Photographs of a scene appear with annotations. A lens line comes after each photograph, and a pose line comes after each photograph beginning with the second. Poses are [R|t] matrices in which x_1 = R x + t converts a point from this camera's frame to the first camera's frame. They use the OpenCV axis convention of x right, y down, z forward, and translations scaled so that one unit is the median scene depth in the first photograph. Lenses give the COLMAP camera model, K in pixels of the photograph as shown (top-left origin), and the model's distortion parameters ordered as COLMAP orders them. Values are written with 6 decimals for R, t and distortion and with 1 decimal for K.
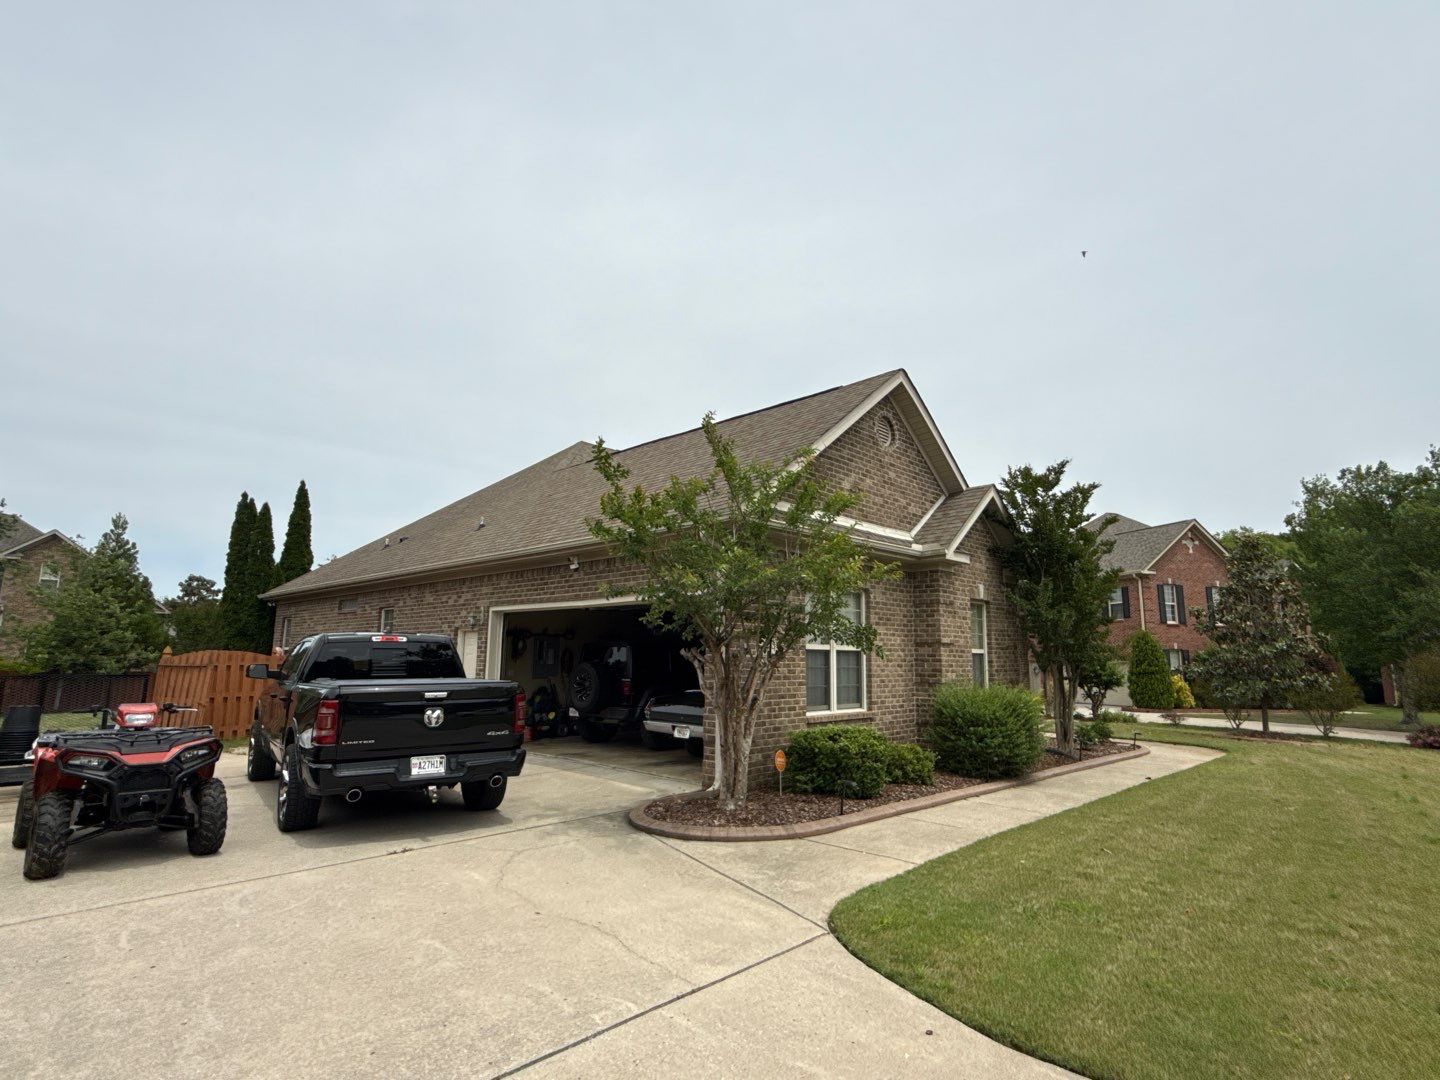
lens RADIAL K [[751.4, 0, 717.7], [0, 751.4, 522.9], [0, 0, 1]] dist [-0.007124, 0.000080]
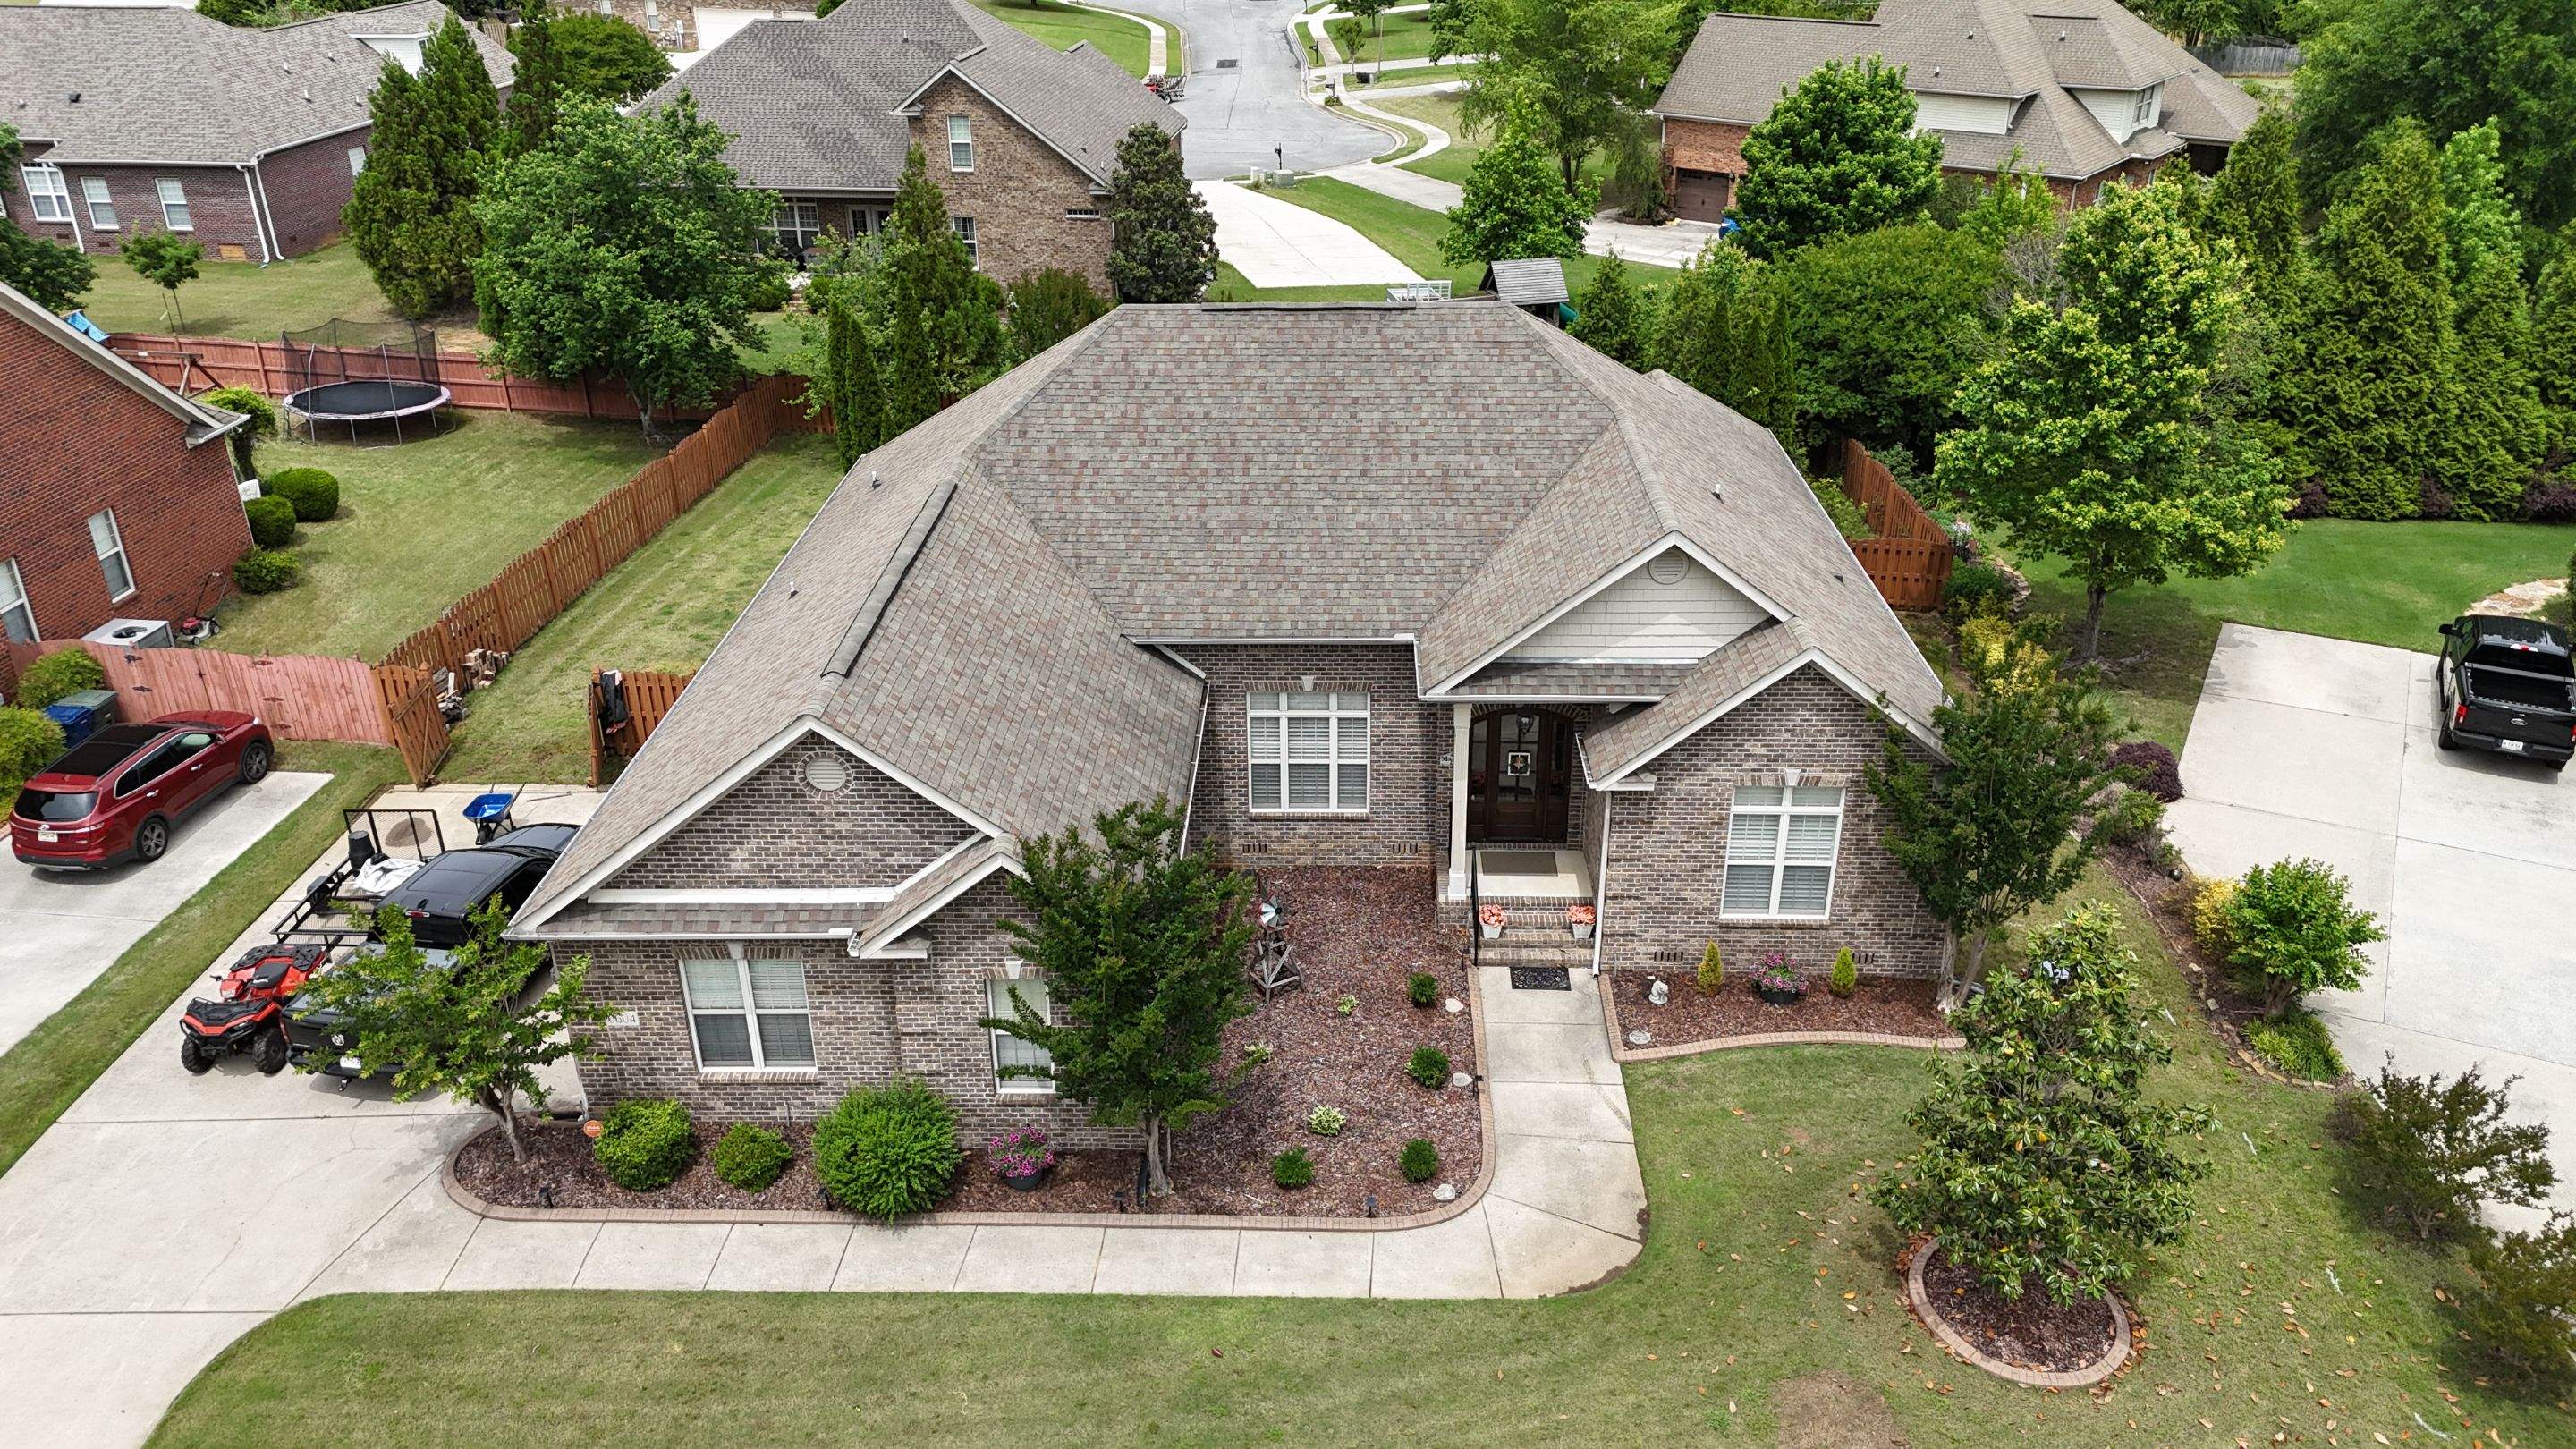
lens RADIAL K [[1919.0, 0, 1287.7], [0, 1919.0, 692.5], [0, 0, 1]] dist [0.083247, -0.074527]
pose [[0.672367, 0.290837, -0.680688, 1.952438], [0.152764, 0.845262, 0.512050, -1.185530], [0.724283, -0.448270, 0.523897, 0.403995]]
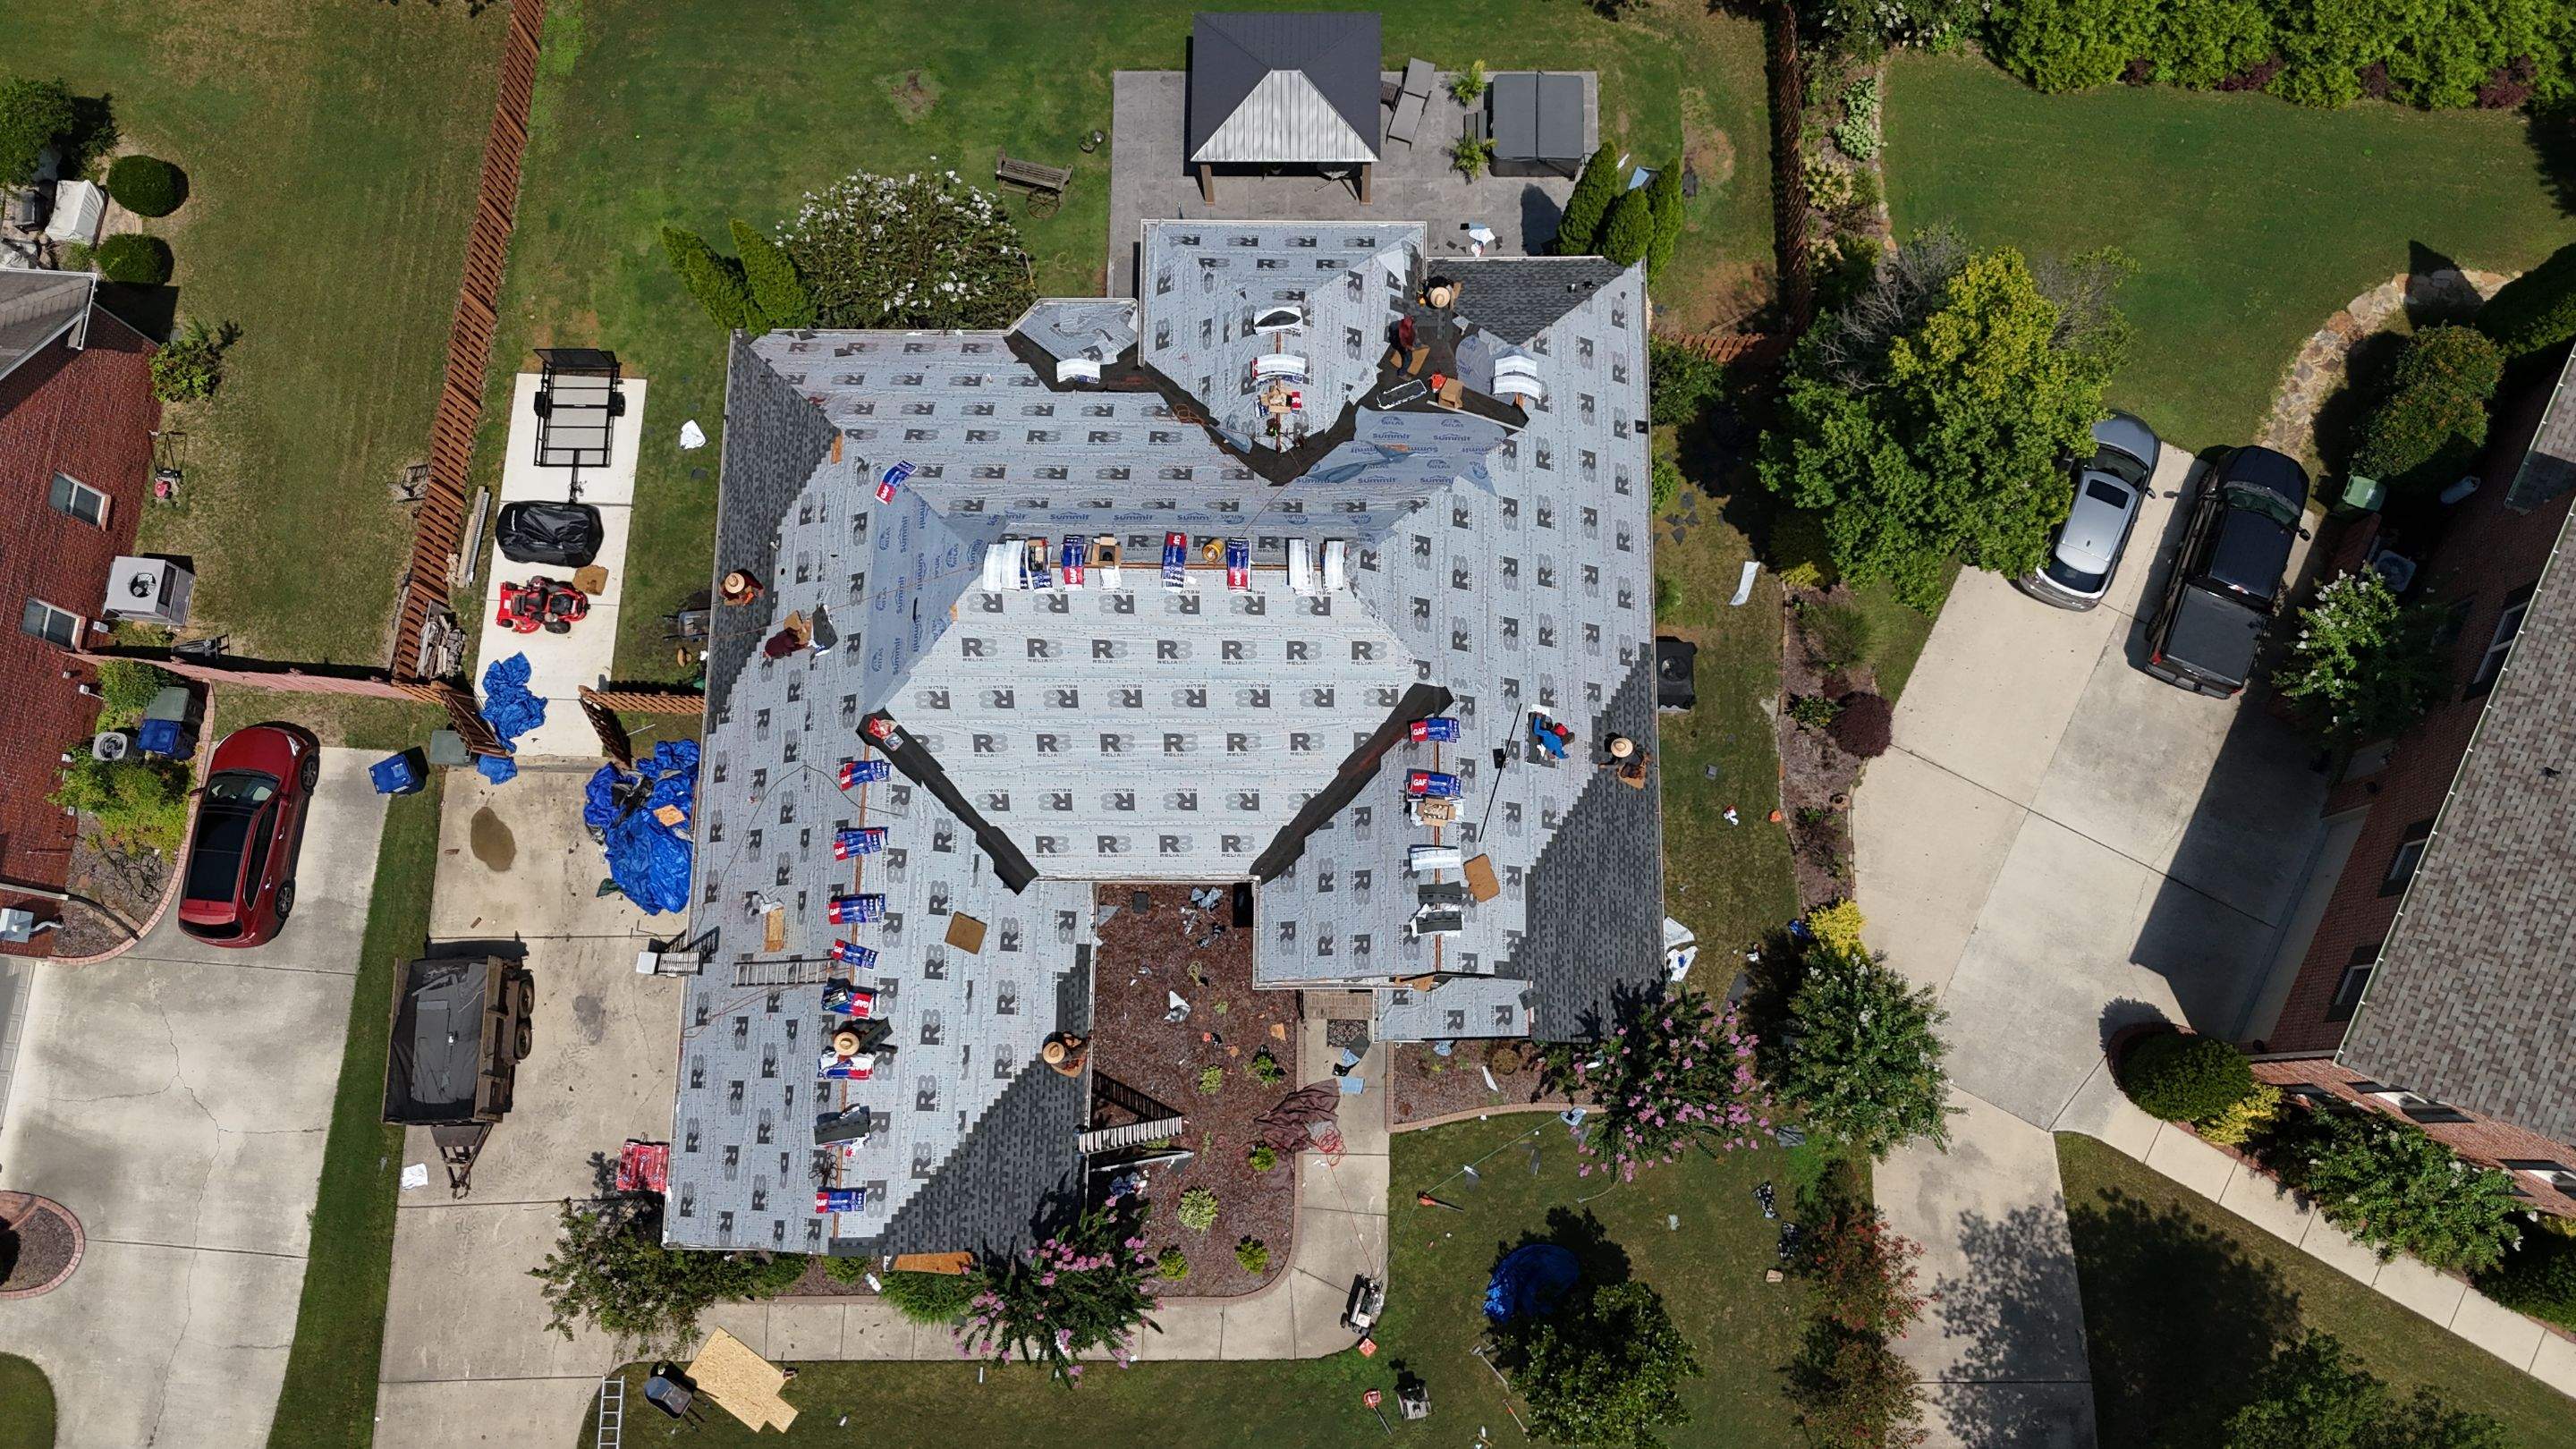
lens RADIAL K [[1996.6, 0, 1288.0], [0, 1996.6, 724.5], [0, 0, 1]] dist [0.080858, -0.087120]
pose [[0.685157, 0.706502, -0.177239, 0.730945], [0.162423, 0.089011, 0.982698, -3.327276], [0.710055, -0.702091, -0.053766, 2.353770]]
